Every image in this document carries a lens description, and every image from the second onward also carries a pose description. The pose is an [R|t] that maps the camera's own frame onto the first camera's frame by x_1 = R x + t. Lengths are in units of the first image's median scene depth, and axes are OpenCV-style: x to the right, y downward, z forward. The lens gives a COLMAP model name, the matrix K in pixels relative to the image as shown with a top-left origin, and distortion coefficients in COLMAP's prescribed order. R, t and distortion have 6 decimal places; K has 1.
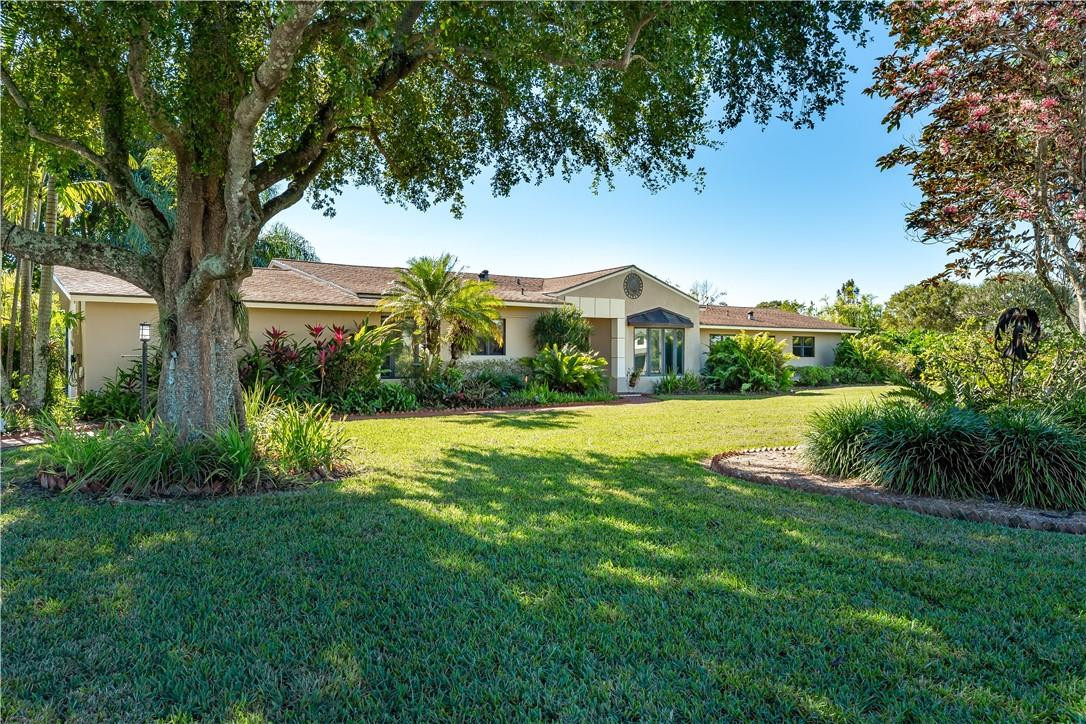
lens RADIAL K [[503.9, 0, 543.0], [0, 503.9, 362.0], [0, 0, 1]] dist [-0.001273, -0.000059]
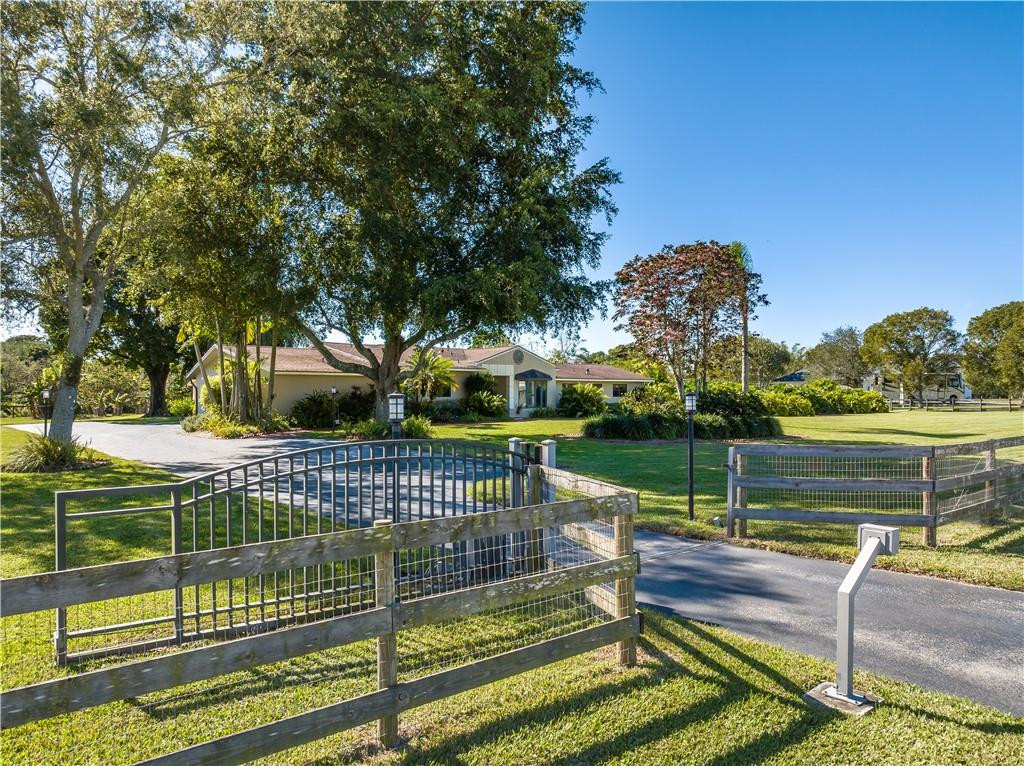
lens RADIAL K [[715.9, 0, 512.0], [0, 715.9, 383.0], [0, 0, 1]] dist [-0.018525, 0.004099]
pose [[0.976957, 0.007711, 0.213297, -0.386059], [-0.004846, 0.999891, -0.013950, -0.025598], [-0.213381, 0.012595, 0.976888, -1.473774]]
